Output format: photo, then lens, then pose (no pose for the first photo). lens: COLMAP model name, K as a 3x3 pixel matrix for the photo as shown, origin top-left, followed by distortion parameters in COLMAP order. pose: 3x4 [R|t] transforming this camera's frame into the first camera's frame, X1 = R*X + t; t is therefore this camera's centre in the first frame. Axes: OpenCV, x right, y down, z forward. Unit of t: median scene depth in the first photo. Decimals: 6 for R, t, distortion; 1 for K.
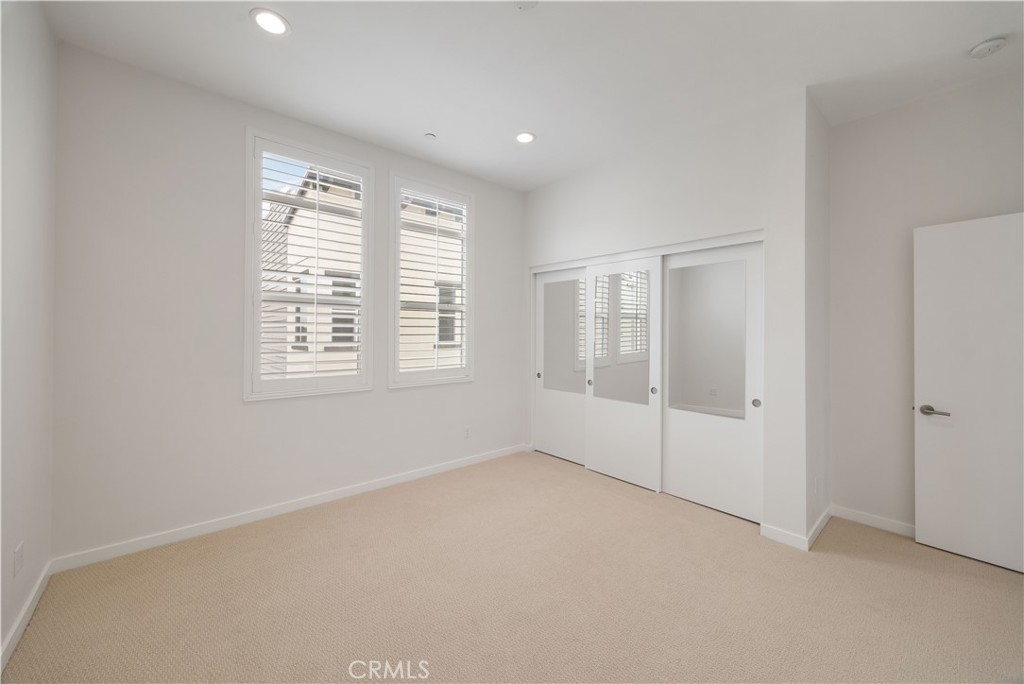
lens RADIAL K [[395.0, 0, 511.3], [0, 395.0, 336.9], [0, 0, 1]] dist [0.000713, -0.000558]
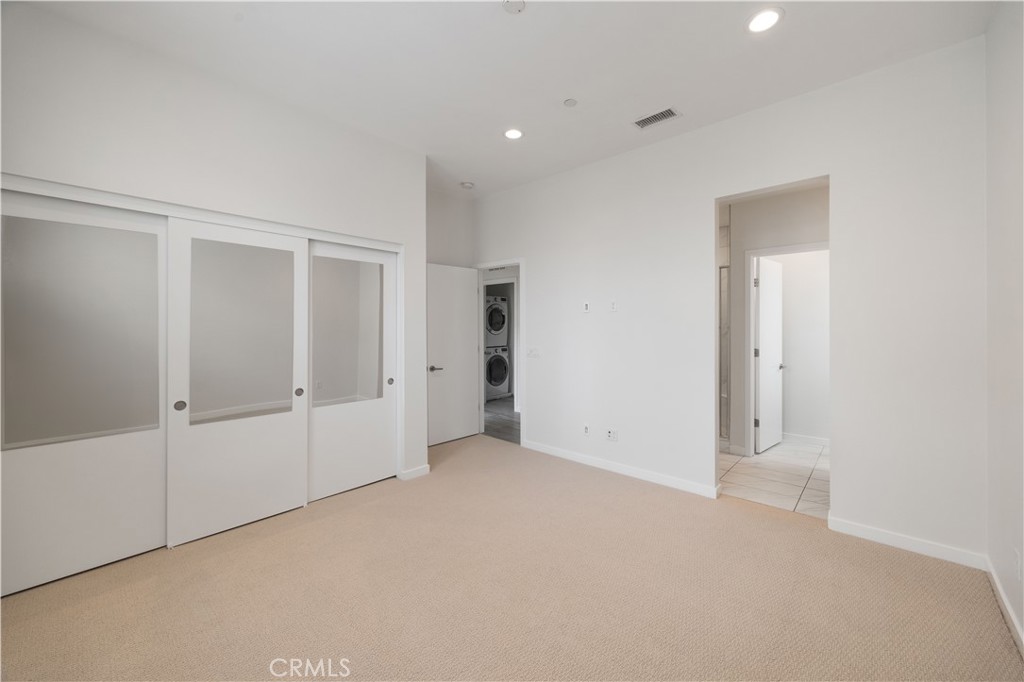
lens RADIAL K [[395.0, 0, 510.4], [0, 395.0, 330.9], [0, 0, 1]] dist [0.000713, -0.000558]
pose [[-0.111301, -0.021849, 0.993547, -0.573087], [0.008534, 0.999700, 0.022940, -0.015299], [-0.993750, 0.011033, -0.111081, 0.662115]]
